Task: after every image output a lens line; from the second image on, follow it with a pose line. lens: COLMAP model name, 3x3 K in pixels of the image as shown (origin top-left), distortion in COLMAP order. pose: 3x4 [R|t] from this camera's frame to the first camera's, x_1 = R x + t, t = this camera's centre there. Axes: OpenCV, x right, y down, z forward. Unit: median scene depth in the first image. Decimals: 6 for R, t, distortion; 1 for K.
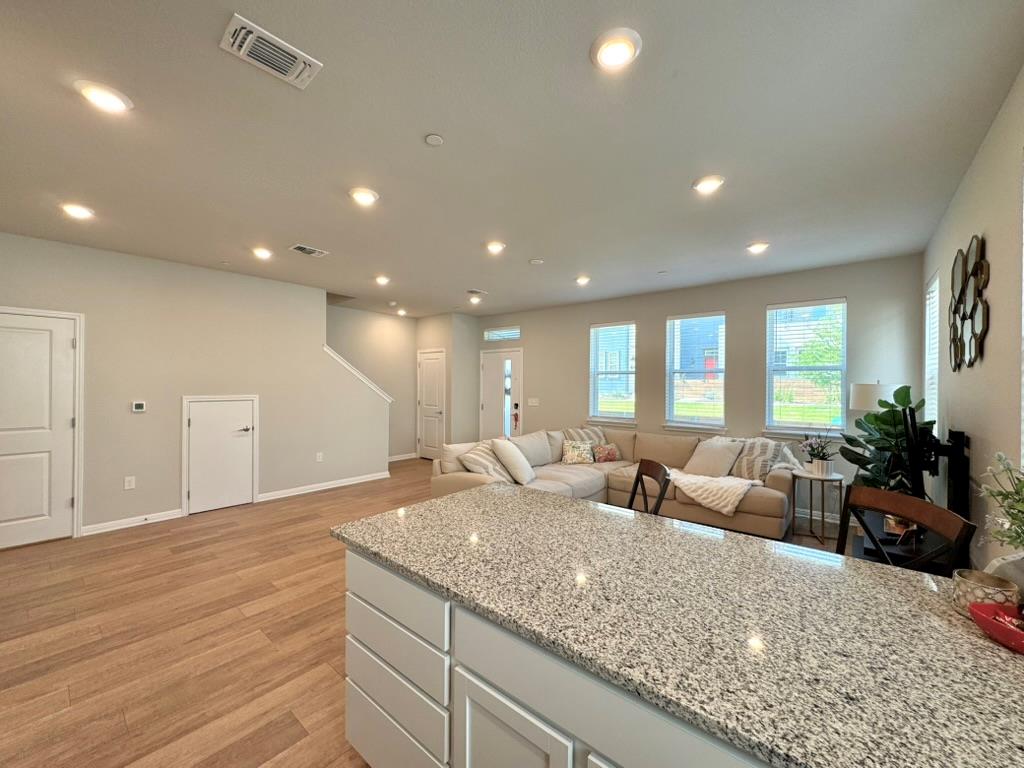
lens RADIAL K [[411.1, 0, 512.0], [0, 411.1, 380.7], [0, 0, 1]] dist [-0.004353, -0.000354]
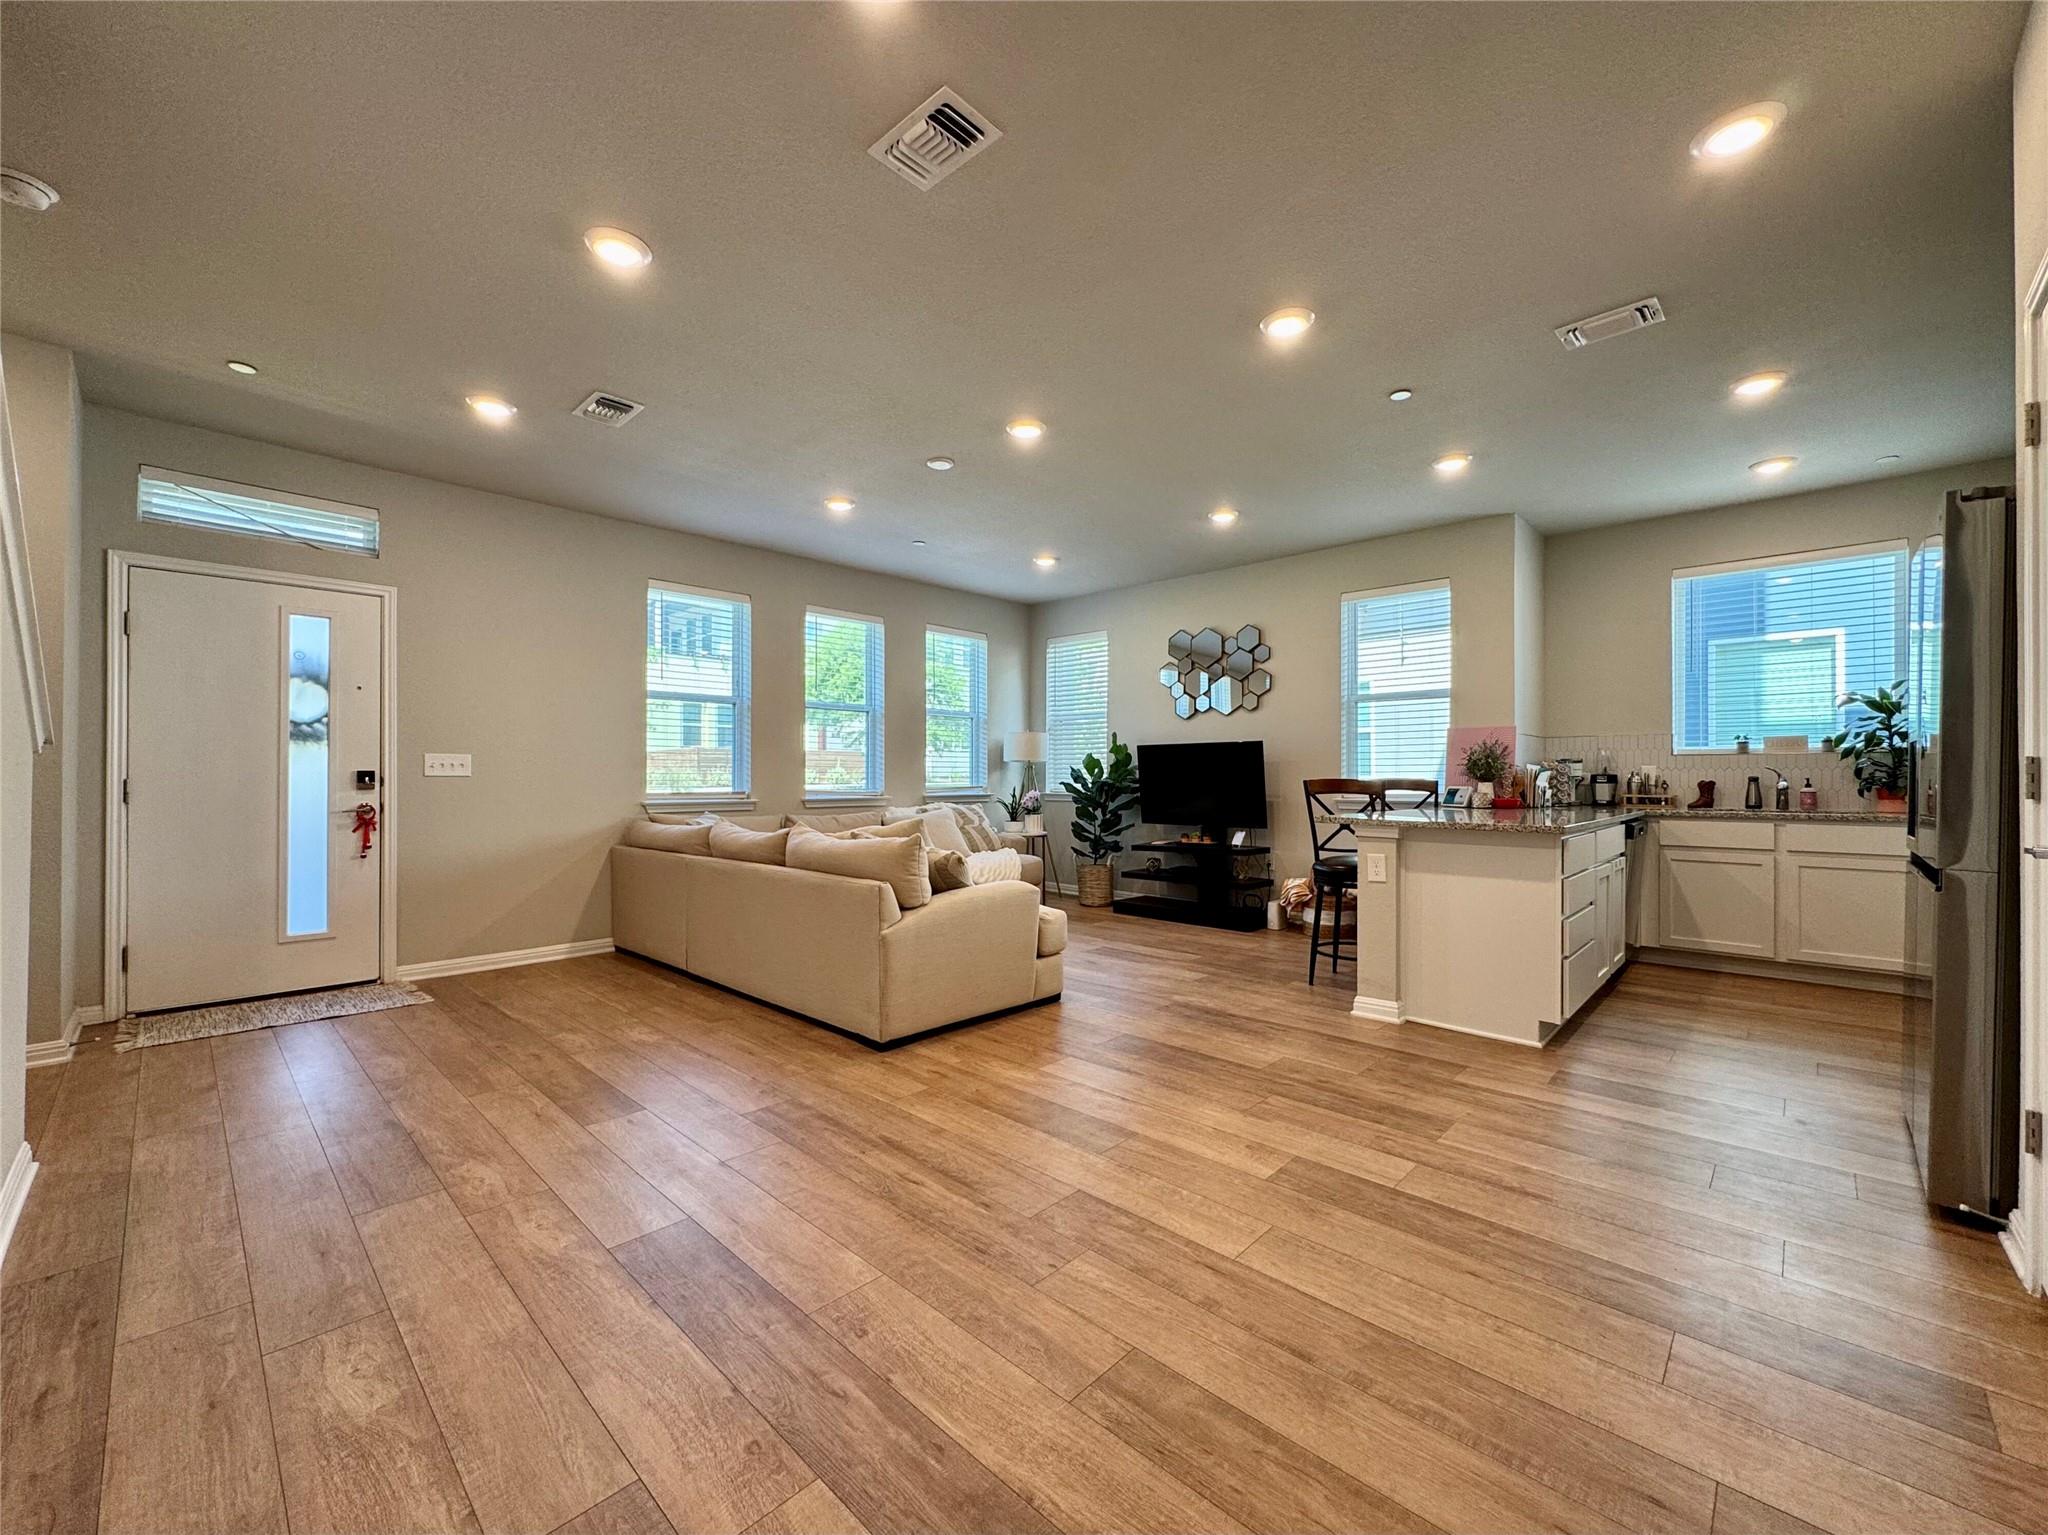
lens RADIAL K [[822.1, 0, 1035.3], [0, 822.1, 778.7], [0, 0, 1]] dist [-0.004353, -0.000354]
pose [[0.051831, -0.009676, 0.998609, -0.670195], [-0.004455, 0.999941, 0.009920, 0.063682], [-0.998646, -0.004963, 0.051785, 0.589265]]
